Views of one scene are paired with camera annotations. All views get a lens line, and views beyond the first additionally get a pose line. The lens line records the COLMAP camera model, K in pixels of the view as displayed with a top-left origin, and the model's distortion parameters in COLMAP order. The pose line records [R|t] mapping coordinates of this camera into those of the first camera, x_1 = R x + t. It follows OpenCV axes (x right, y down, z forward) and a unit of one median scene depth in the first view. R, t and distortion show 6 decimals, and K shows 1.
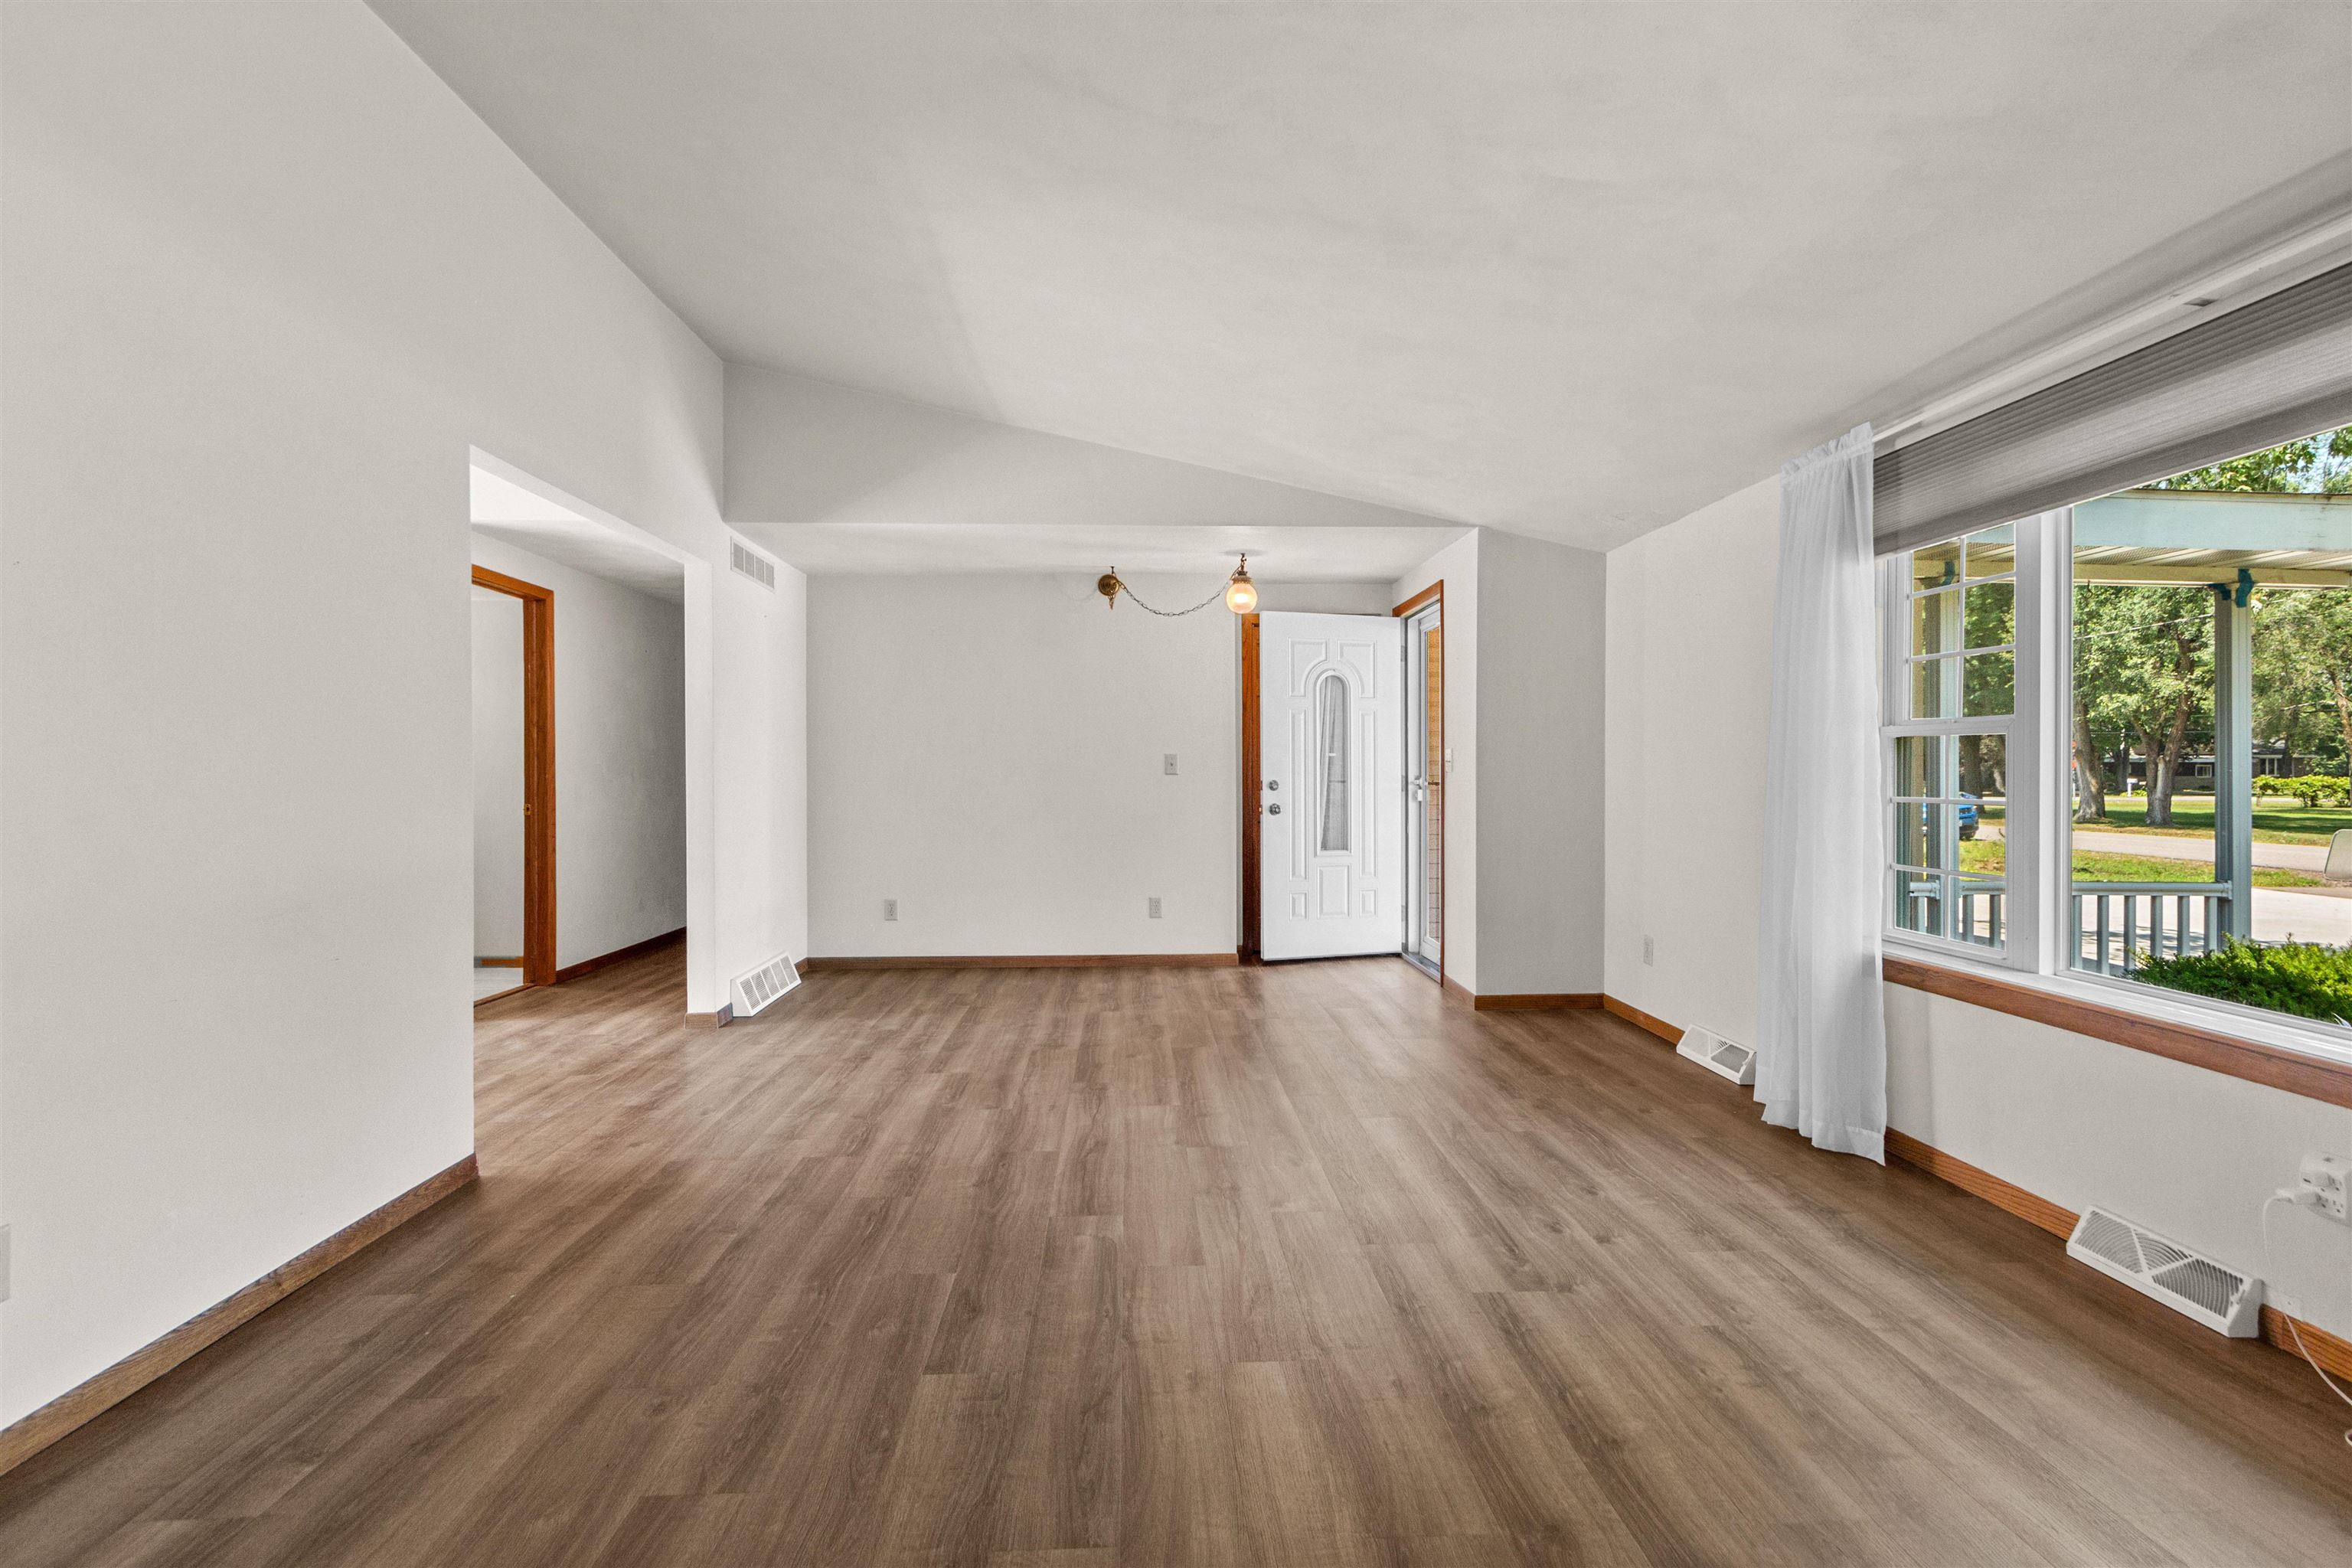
lens RADIAL K [[1127.6, 0, 1184.7], [0, 1127.6, 801.9], [0, 0, 1]] dist [0.006631, -0.000157]
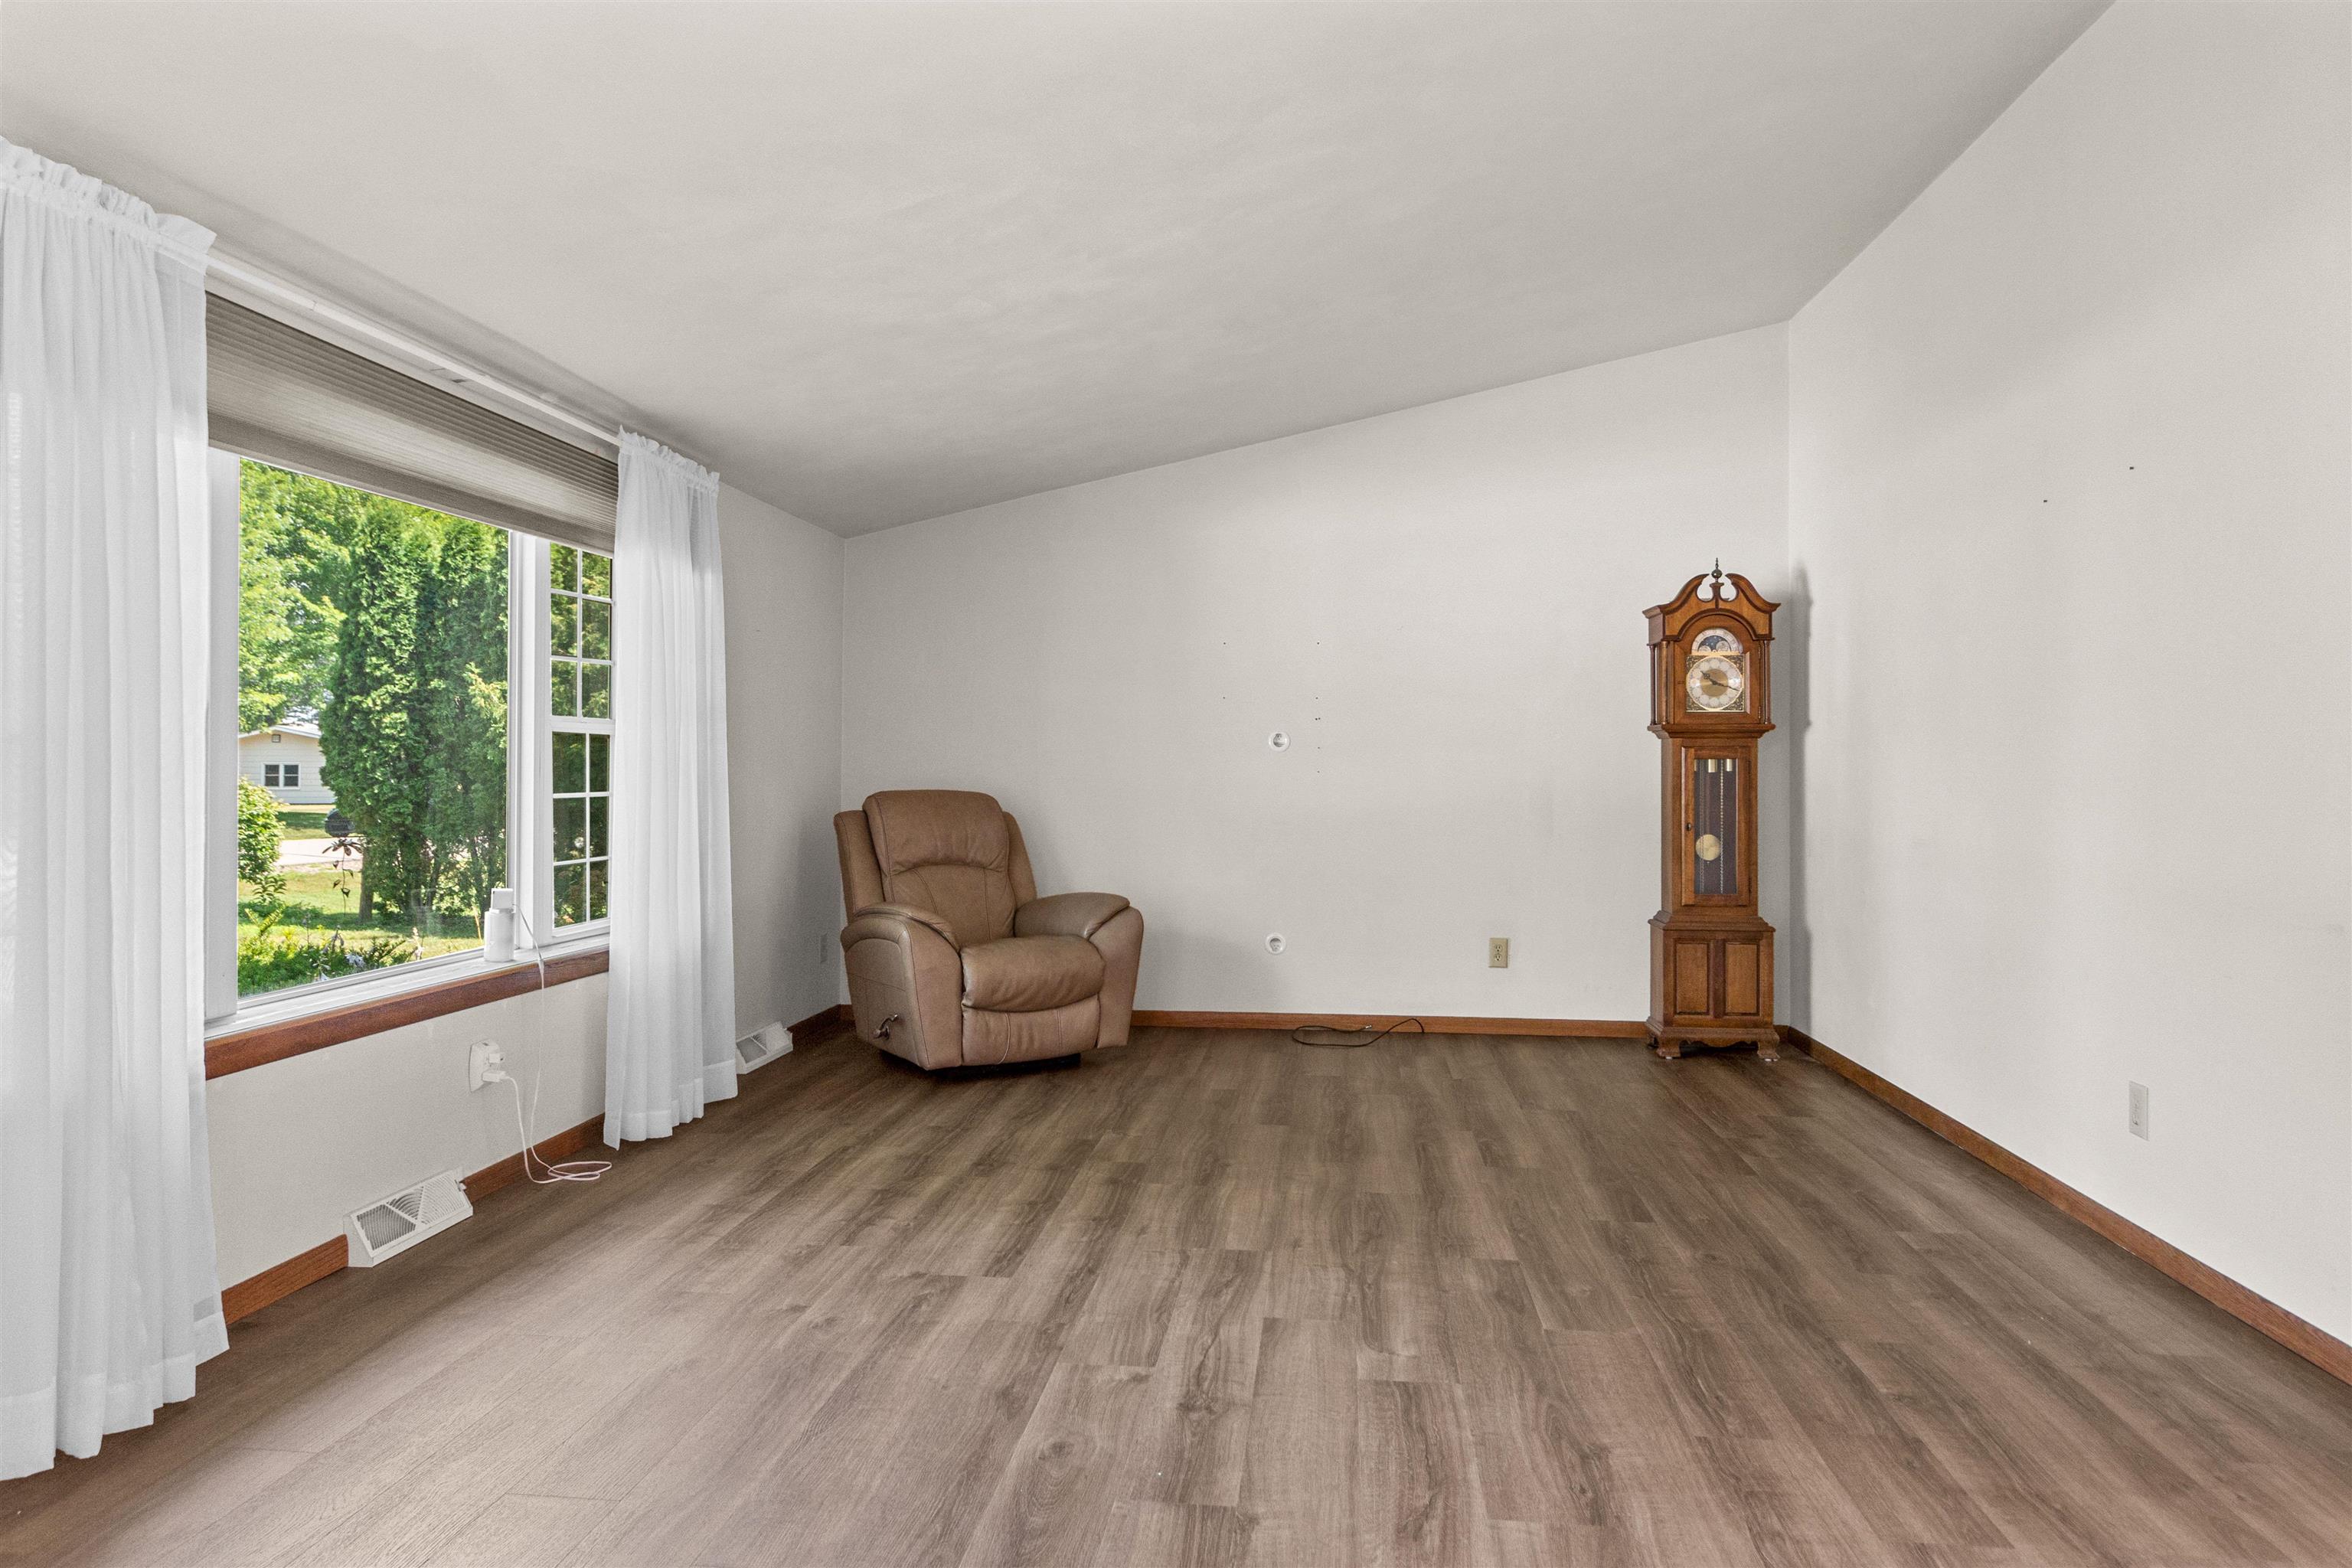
lens RADIAL K [[1548.6, 0, 1186.5], [0, 1548.6, 754.8], [0, 0, 1]] dist [0.012336, -0.000496]
pose [[-0.988727, 0.001487, 0.149725, -0.109048], [0.004284, 0.999822, 0.018359, -0.060327], [-0.149671, 0.018793, -0.988557, 2.273092]]
